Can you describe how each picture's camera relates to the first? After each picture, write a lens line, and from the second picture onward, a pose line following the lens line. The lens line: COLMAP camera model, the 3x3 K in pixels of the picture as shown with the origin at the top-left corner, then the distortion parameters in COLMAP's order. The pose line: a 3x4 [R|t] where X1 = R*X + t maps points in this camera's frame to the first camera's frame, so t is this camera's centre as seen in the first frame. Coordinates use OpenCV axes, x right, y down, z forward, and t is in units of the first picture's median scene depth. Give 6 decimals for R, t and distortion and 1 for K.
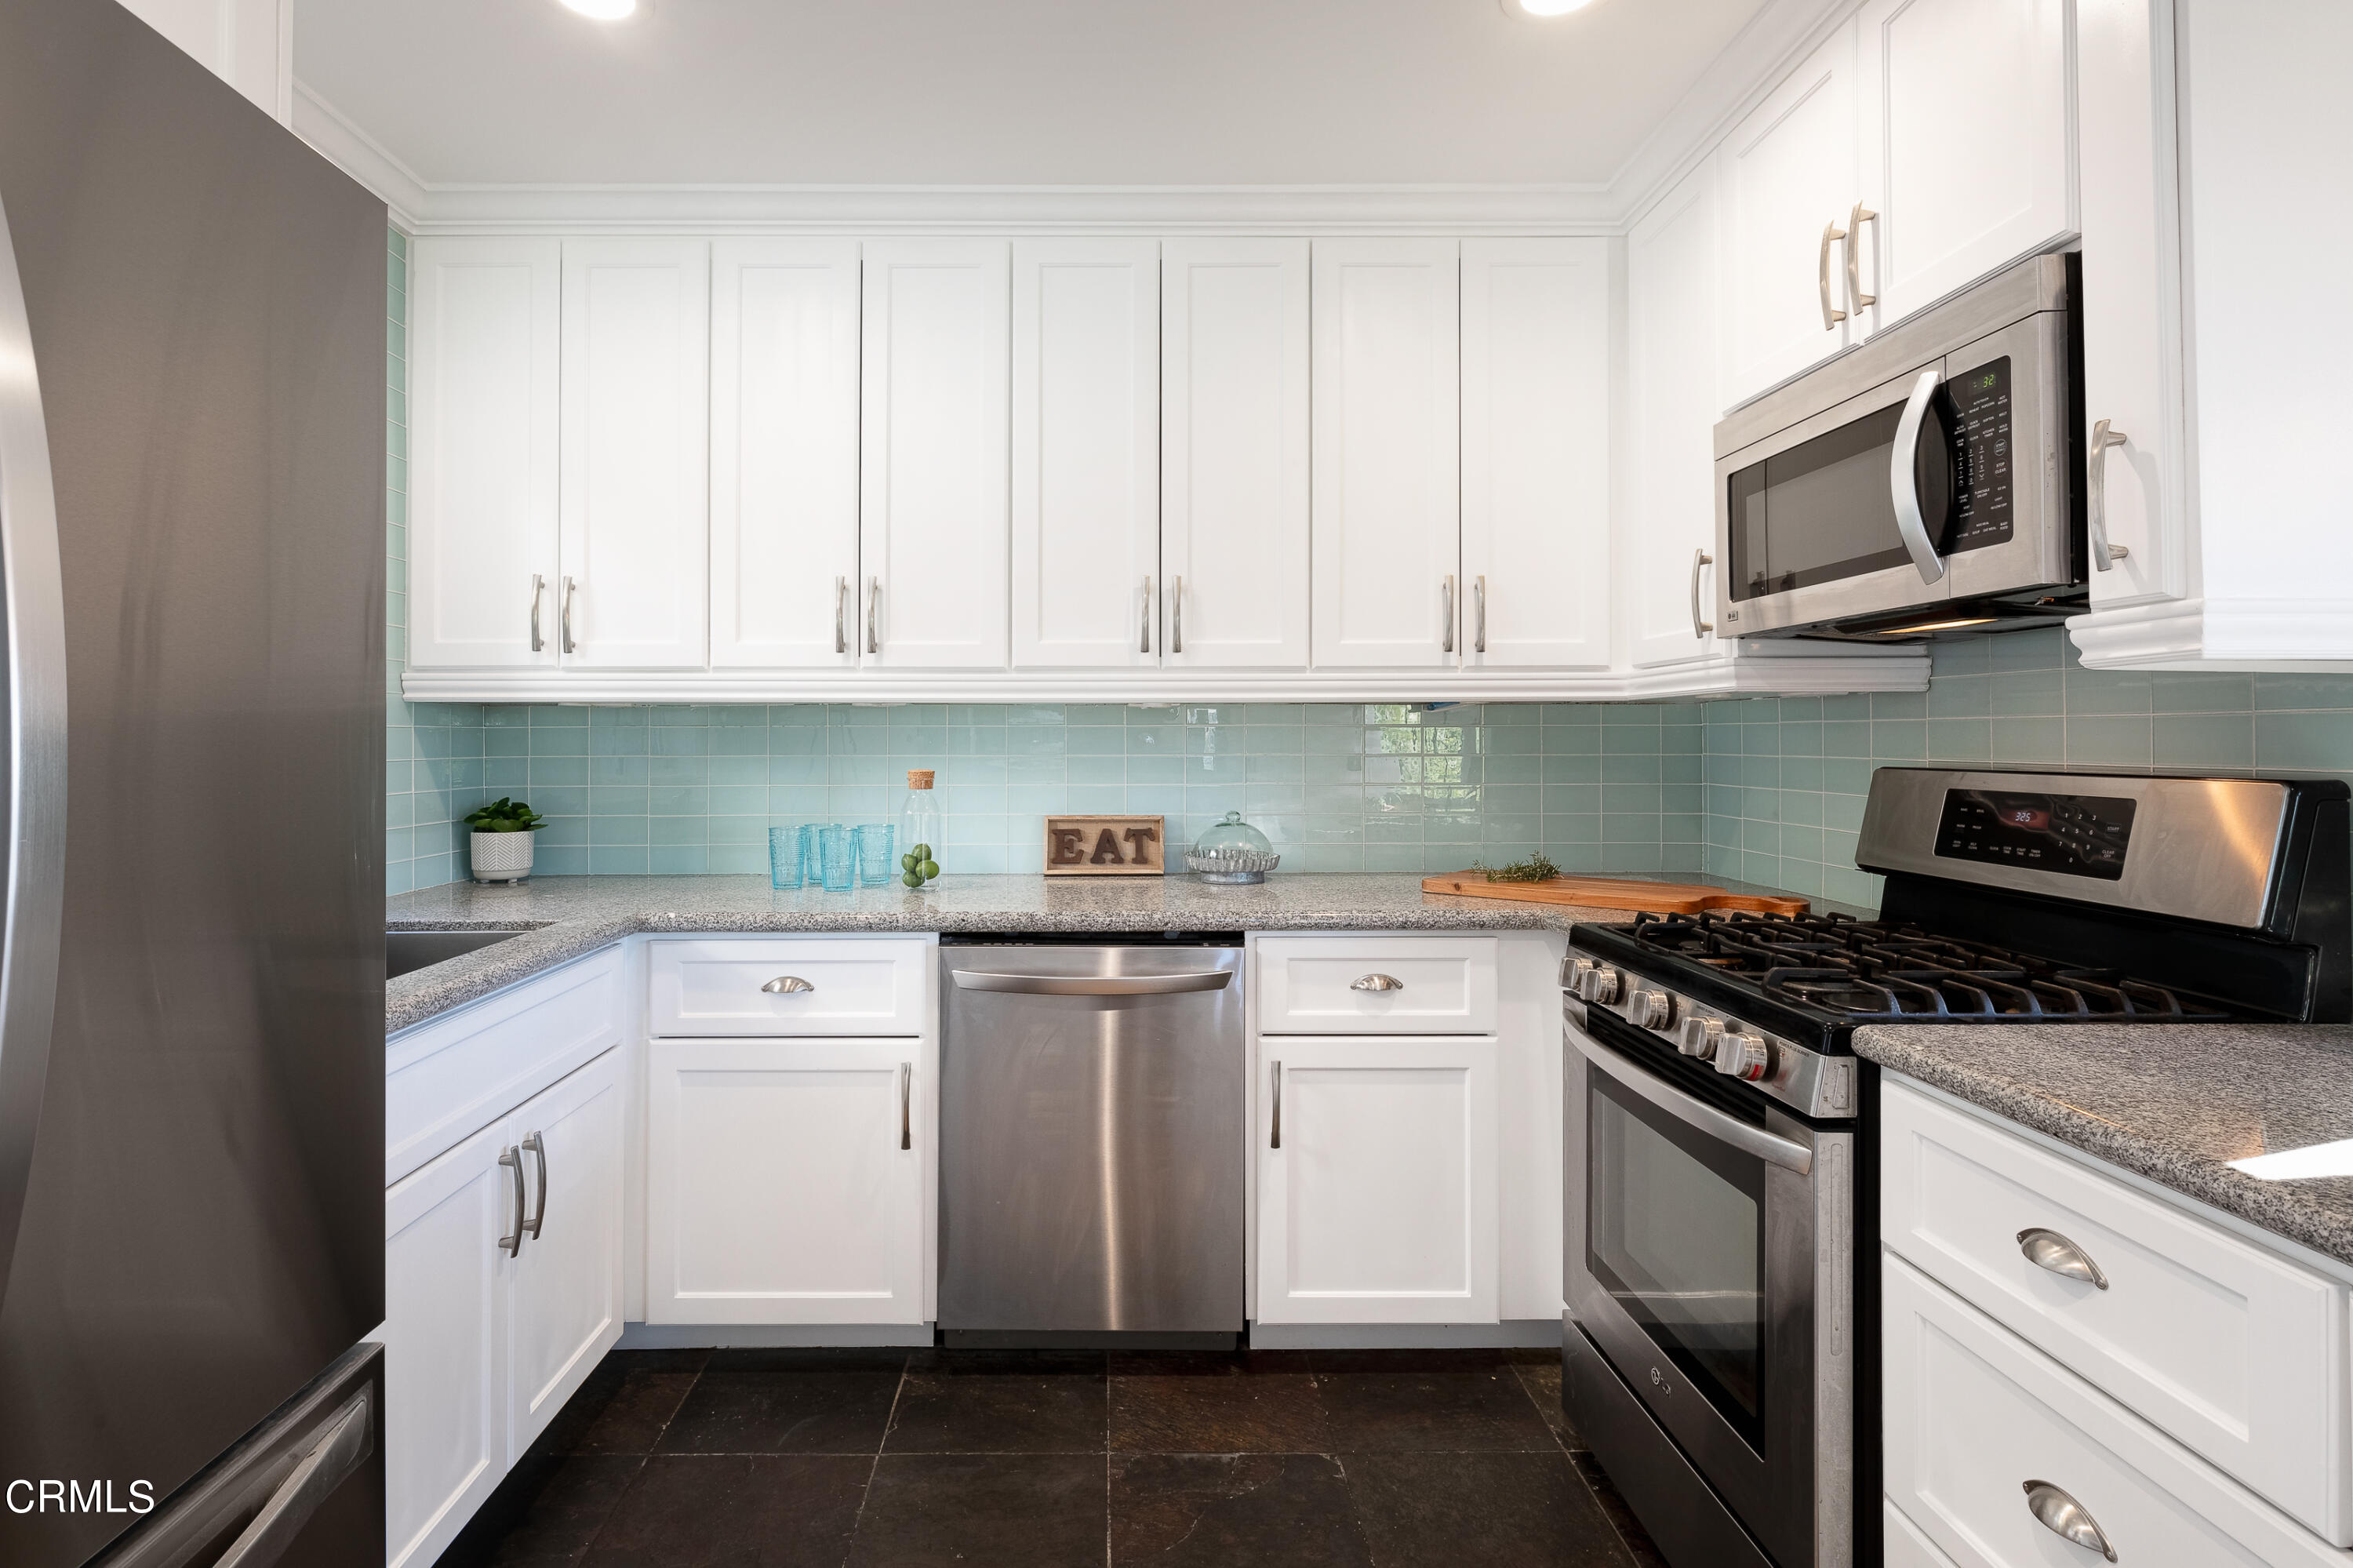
lens RADIAL K [[1169.5, 0, 1102.6], [0, 1169.5, 720.7], [0, 0, 1]] dist [-0.000849, -0.000739]
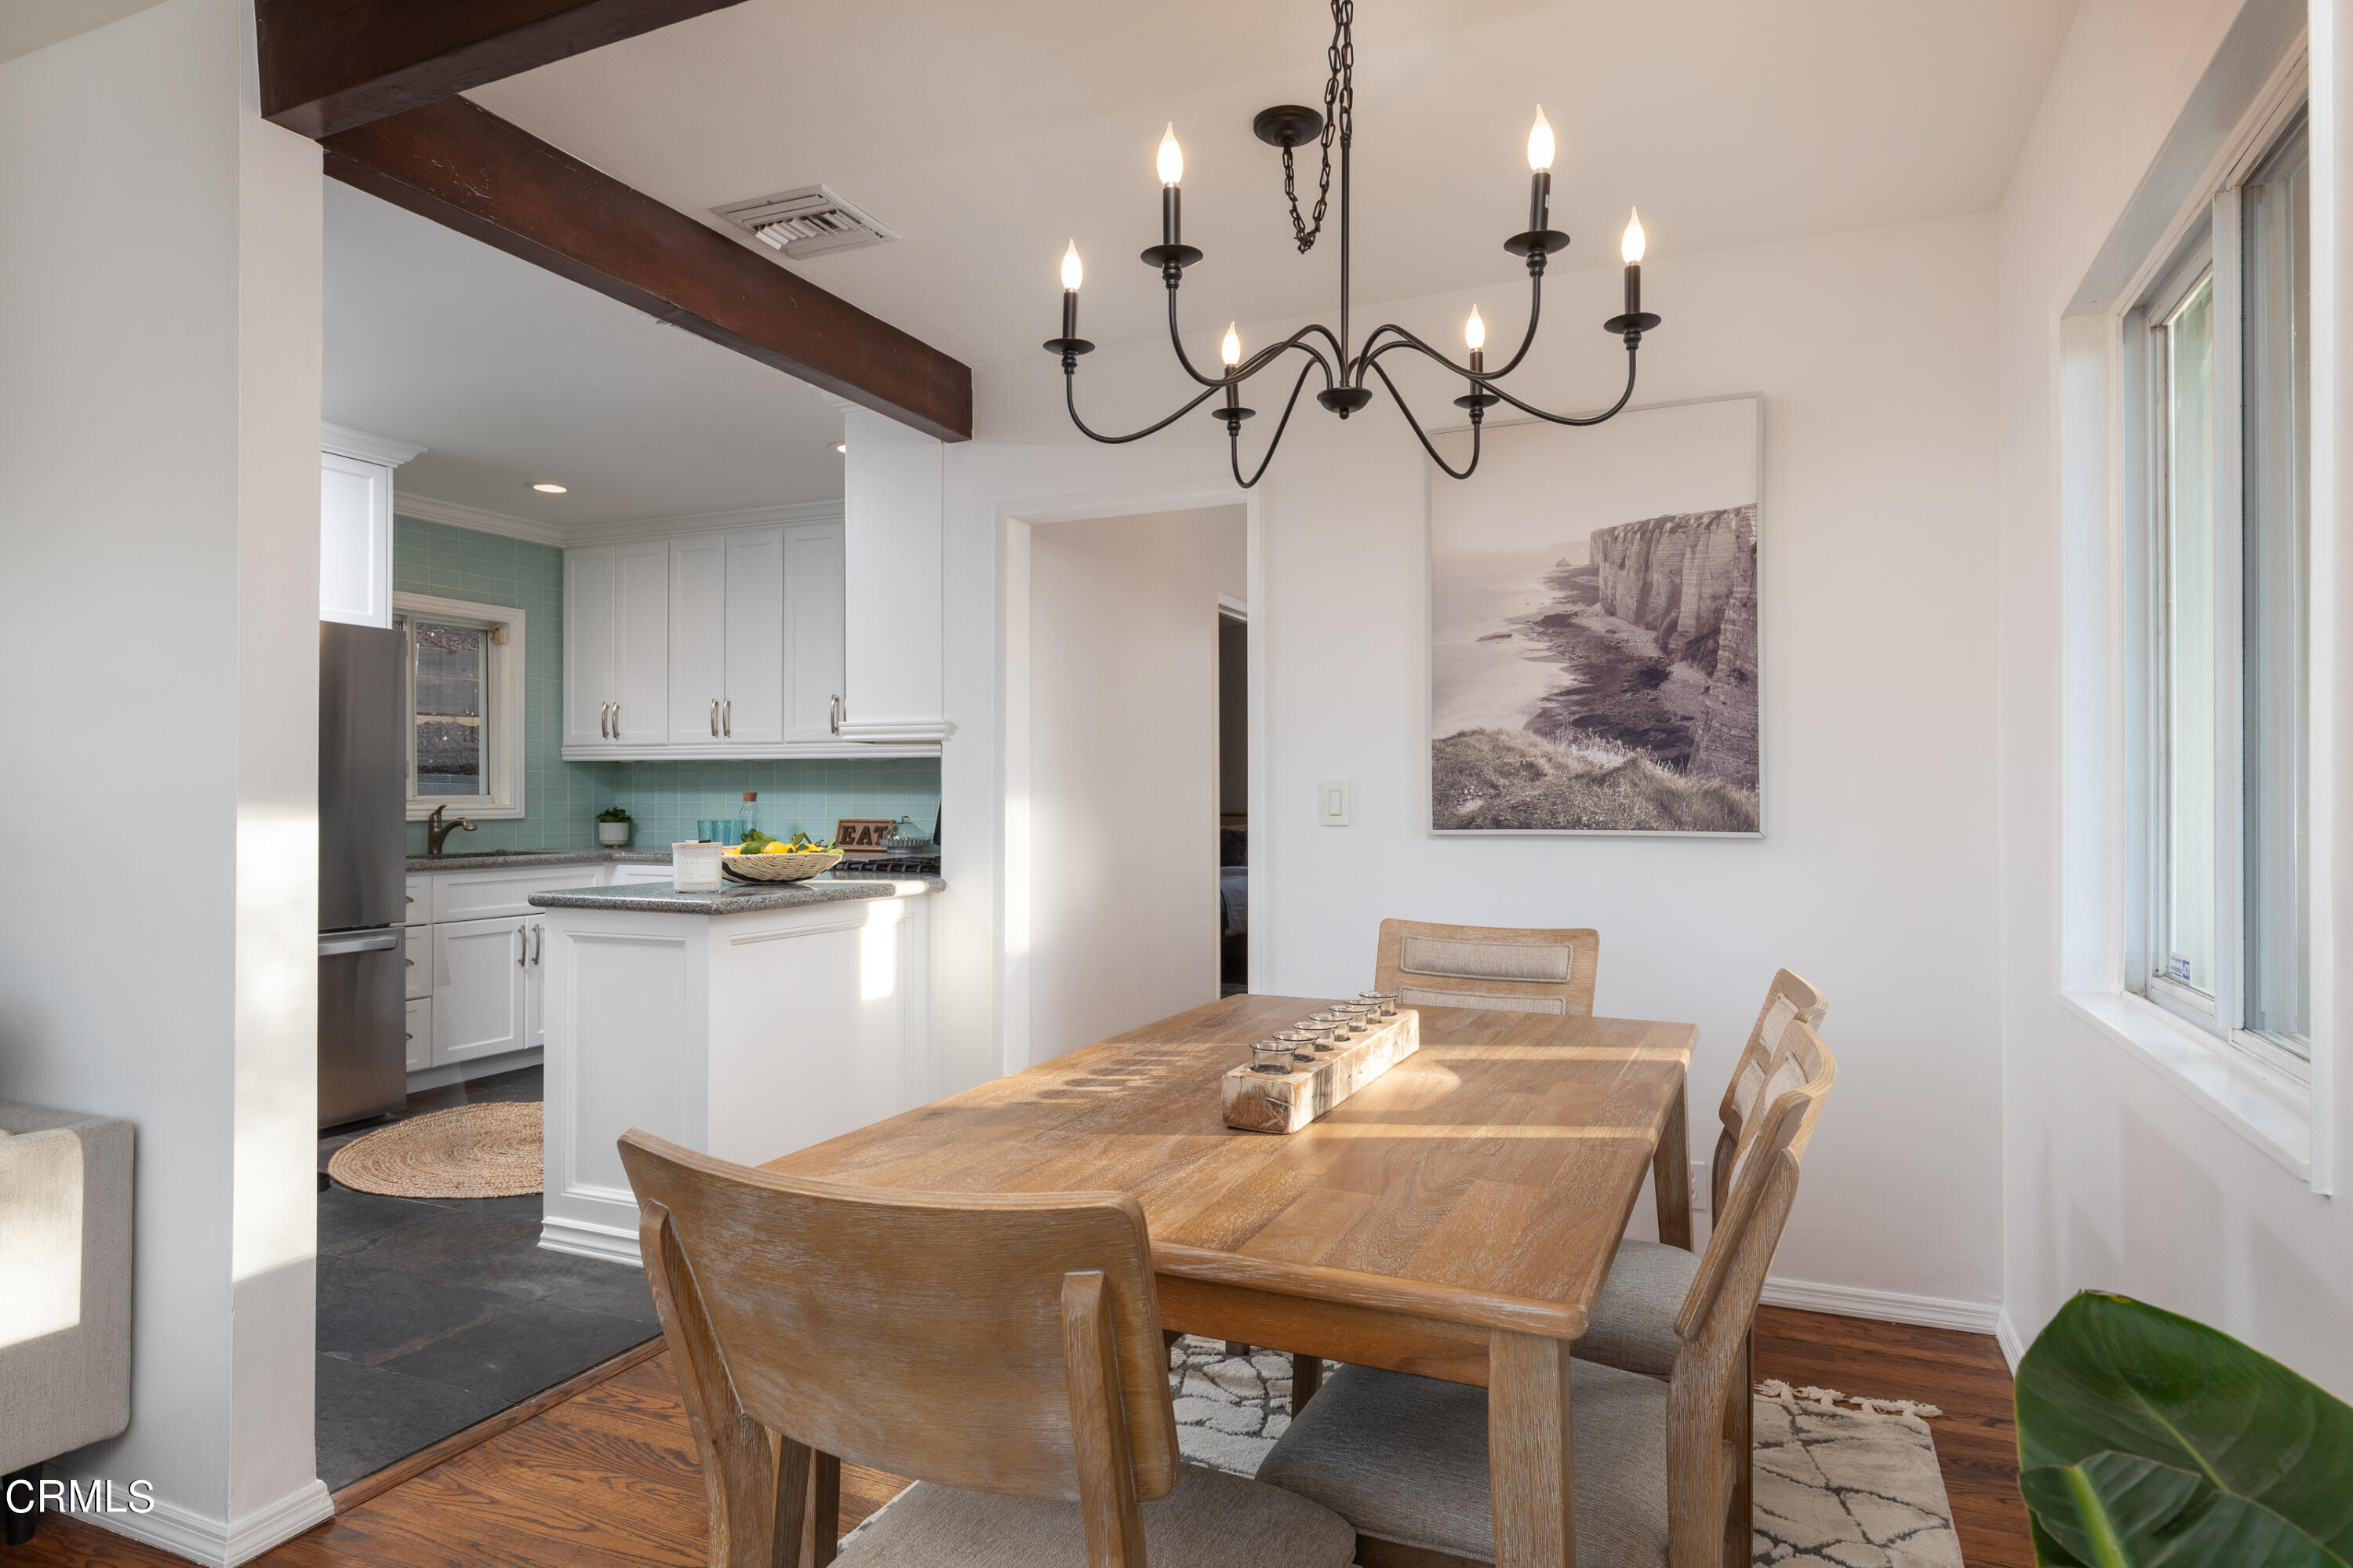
lens RADIAL K [[1341.6, 0, 1166.2], [0, 1341.6, 790.2], [0, 0, 1]] dist [0.003819, 0.000175]
pose [[0.913989, 0.000130, -0.405740, 1.751142], [0.003242, 0.999966, 0.007623, 0.027537], [0.405727, -0.008282, 0.913957, -1.017372]]
